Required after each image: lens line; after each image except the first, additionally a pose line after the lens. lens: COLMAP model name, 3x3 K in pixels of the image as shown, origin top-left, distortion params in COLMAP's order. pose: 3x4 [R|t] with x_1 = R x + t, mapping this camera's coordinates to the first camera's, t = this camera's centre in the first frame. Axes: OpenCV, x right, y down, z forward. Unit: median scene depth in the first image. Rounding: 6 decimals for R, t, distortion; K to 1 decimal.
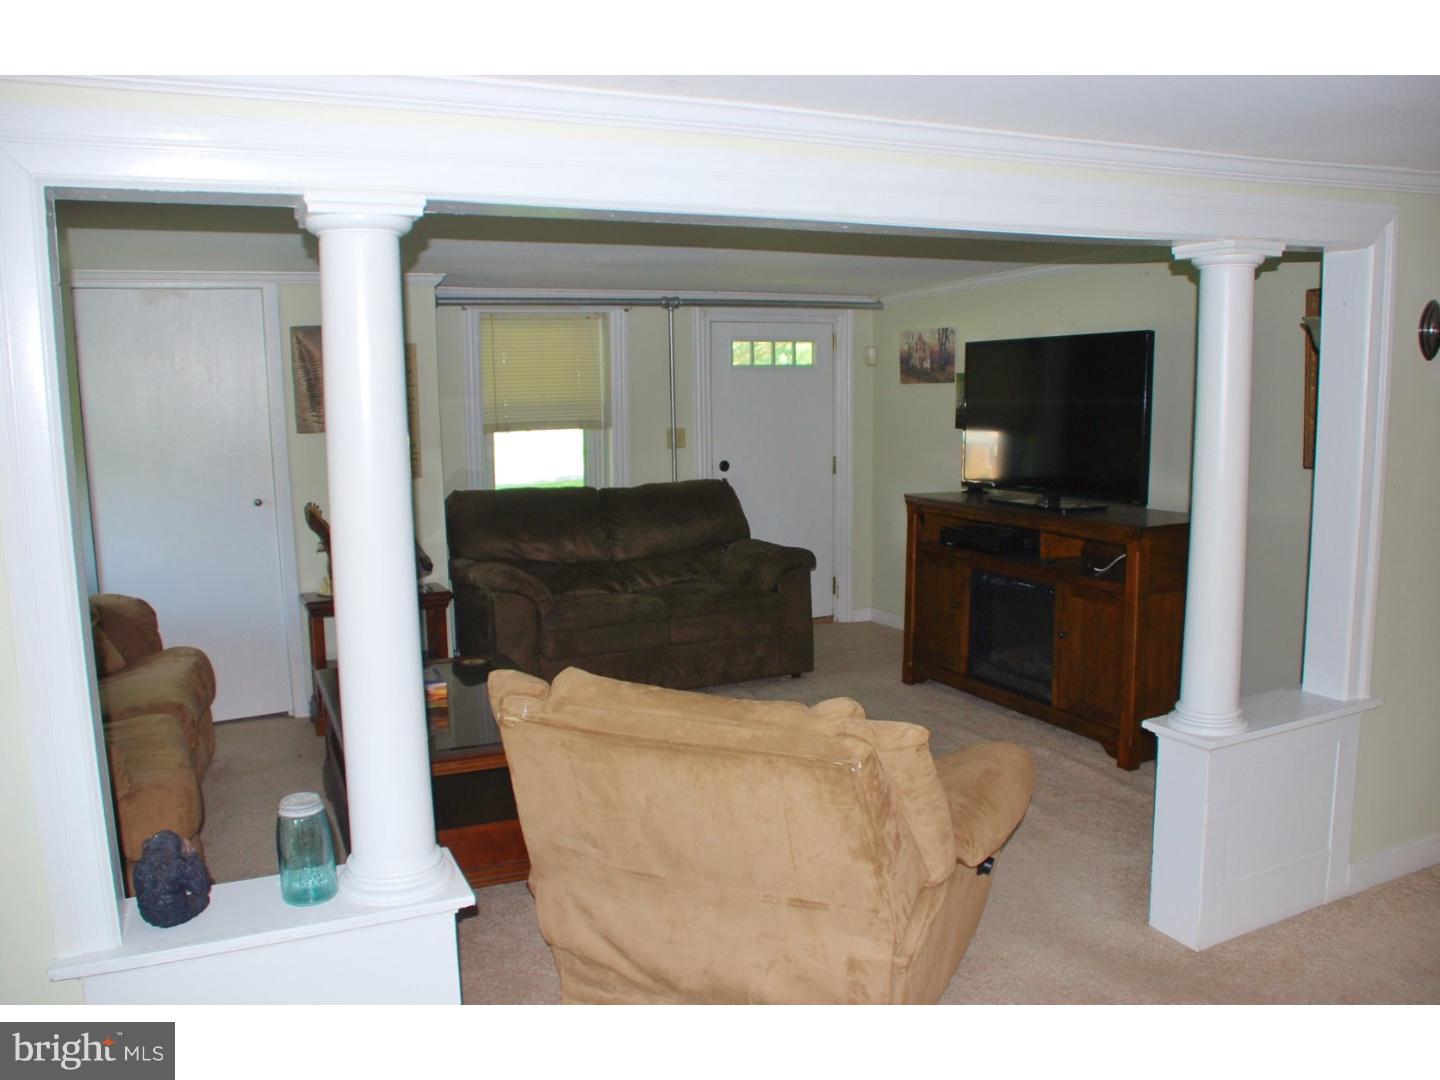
lens RADIAL K [[1124.4, 0, 720.0], [0, 1124.4, 540.0], [0, 0, 1]] dist [-0.166651, 0.095539]
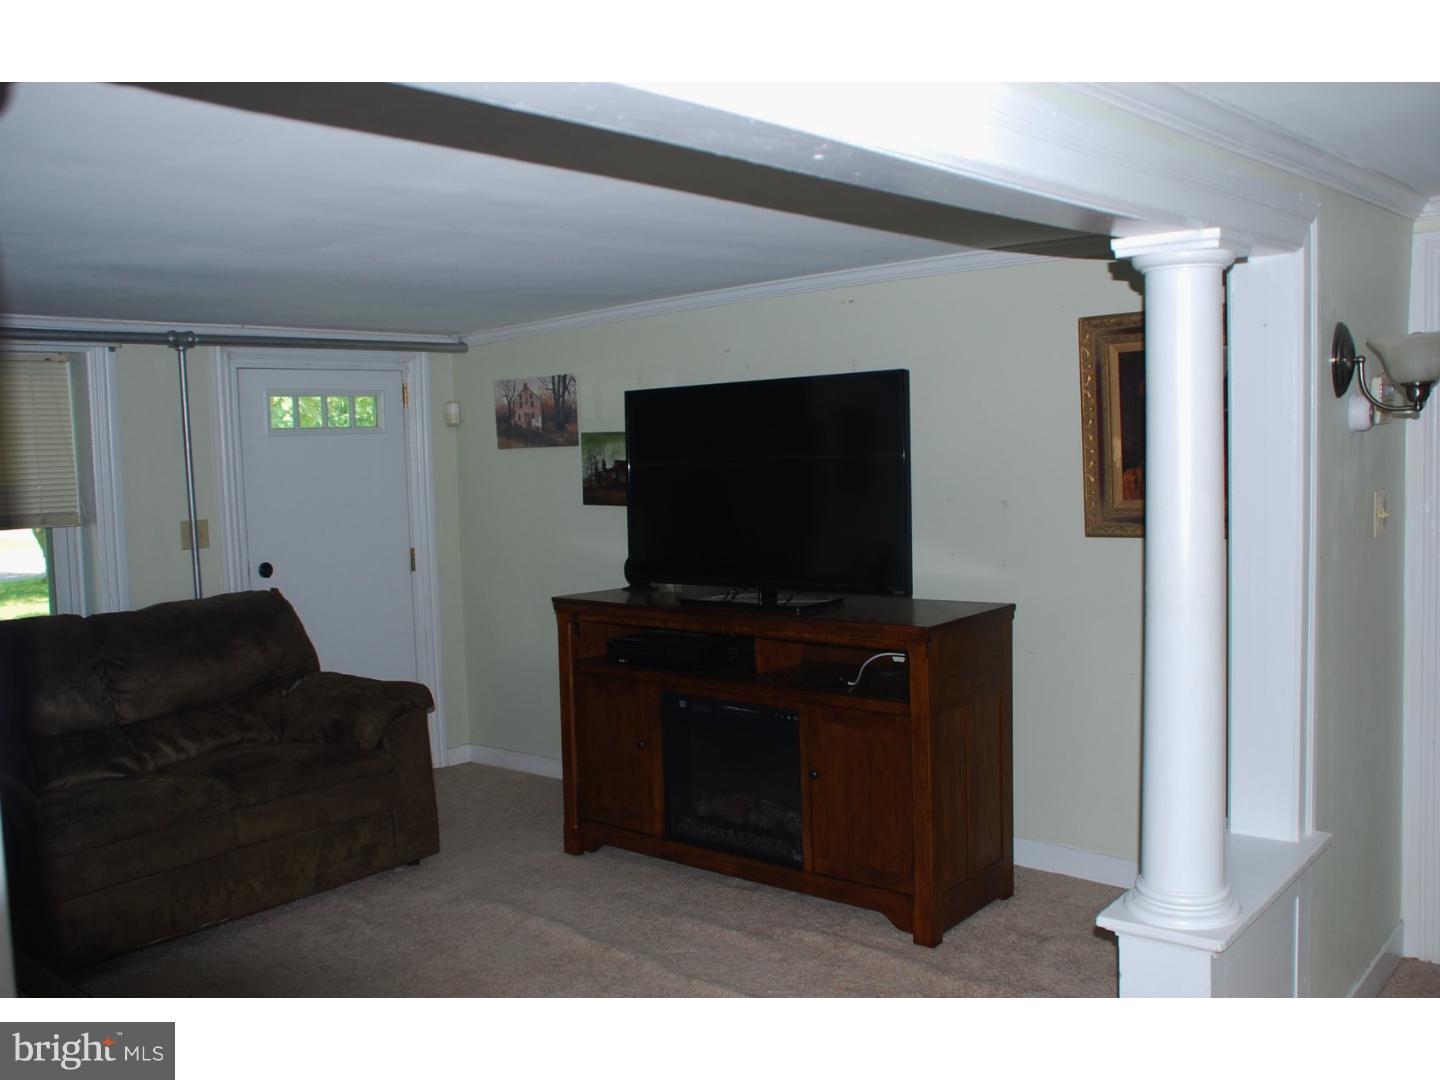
lens RADIAL K [[1265.1, 0, 720.0], [0, 1265.1, 540.0], [0, 0, 1]] dist [-0.128650, 0.154691]
pose [[0.905569, -0.046704, 0.421619, -0.077481], [0.075268, 0.995840, -0.051353, -0.025713], [-0.417467, 0.078238, 0.905318, 0.186416]]
